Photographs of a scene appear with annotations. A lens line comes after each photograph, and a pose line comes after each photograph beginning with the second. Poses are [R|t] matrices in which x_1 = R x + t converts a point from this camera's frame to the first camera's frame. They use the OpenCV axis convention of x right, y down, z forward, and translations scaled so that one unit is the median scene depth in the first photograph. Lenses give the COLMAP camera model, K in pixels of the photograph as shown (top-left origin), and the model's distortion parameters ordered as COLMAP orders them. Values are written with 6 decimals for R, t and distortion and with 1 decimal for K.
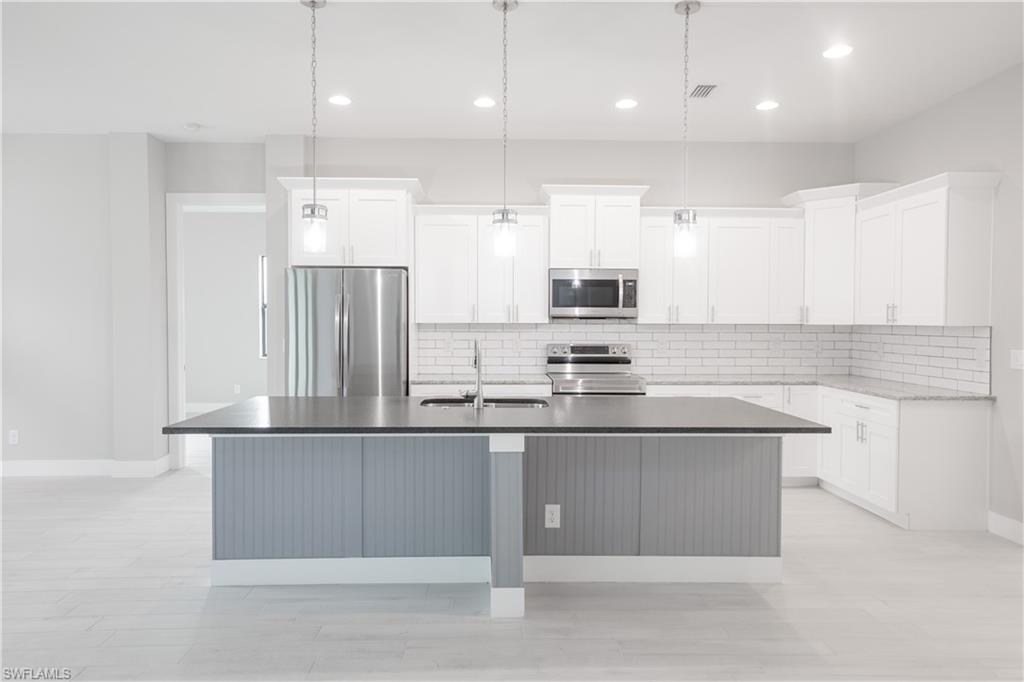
lens RADIAL K [[696.3, 0, 474.3], [0, 696.3, 327.6], [0, 0, 1]] dist [-0.011806, 0.004370]
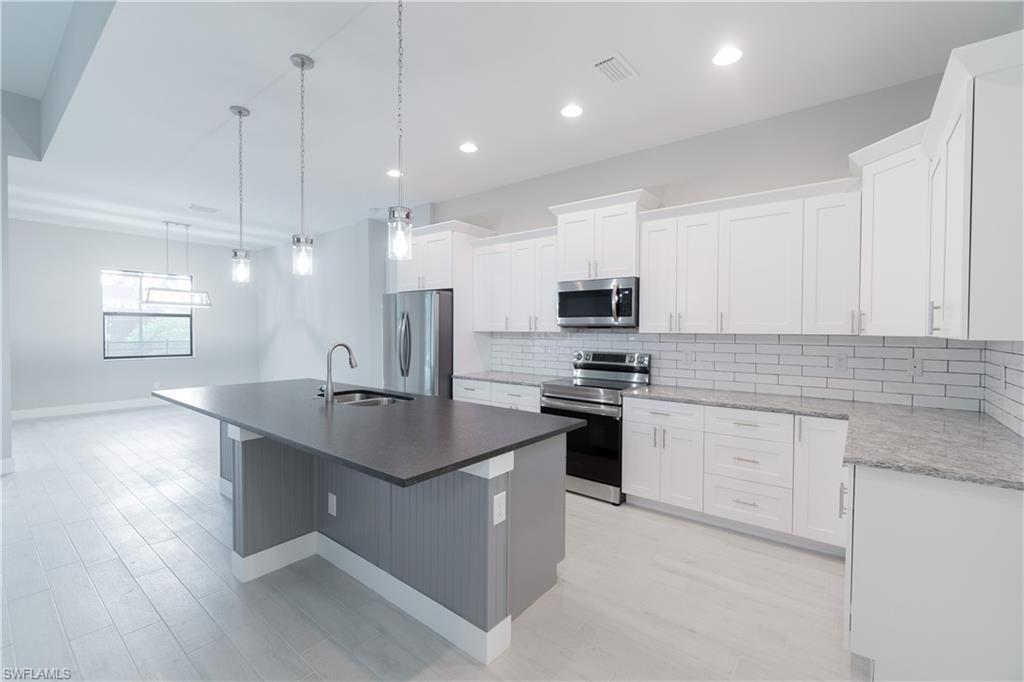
lens RADIAL K [[443.5, 0, 488.3], [0, 443.5, 336.4], [0, 0, 1]] dist [0.002381, -0.000372]
pose [[0.762644, 0.010843, -0.646728, 0.481237], [-0.010836, 0.999933, 0.003987, -0.001044], [0.646728, 0.003968, 0.762711, 0.393914]]
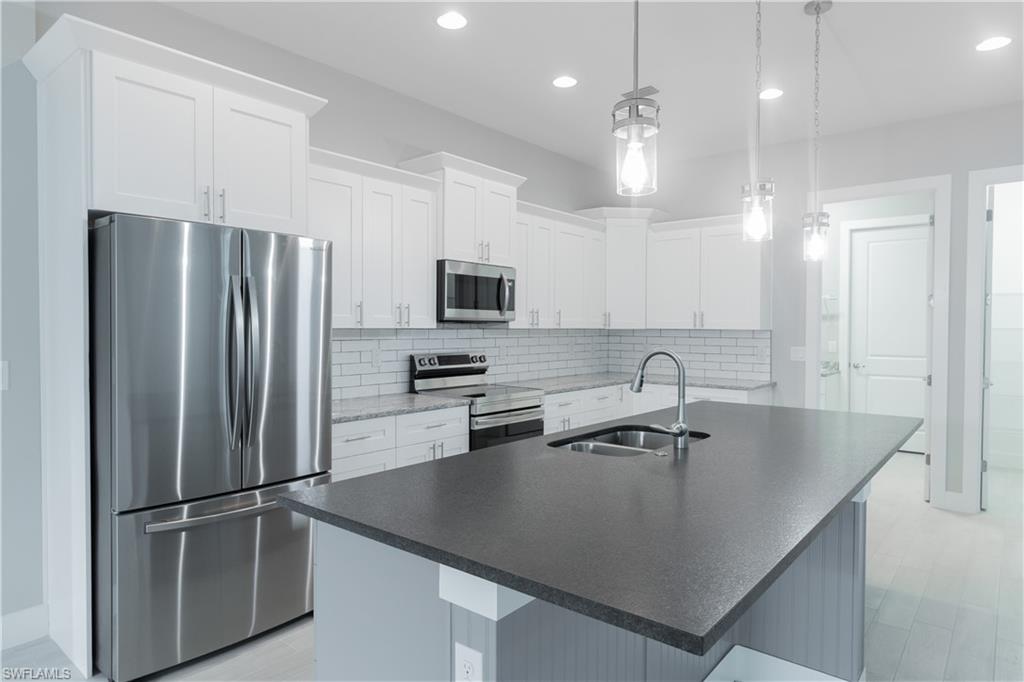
lens RADIAL K [[635.7, 0, 509.5], [0, 635.7, 337.2], [0, 0, 1]] dist [0.000709, -0.001342]
pose [[0.623851, -0.014200, 0.781414, -0.414122], [0.005792, 0.999891, 0.013546, -0.005753], [-0.781522, -0.003925, 0.623866, 0.490390]]
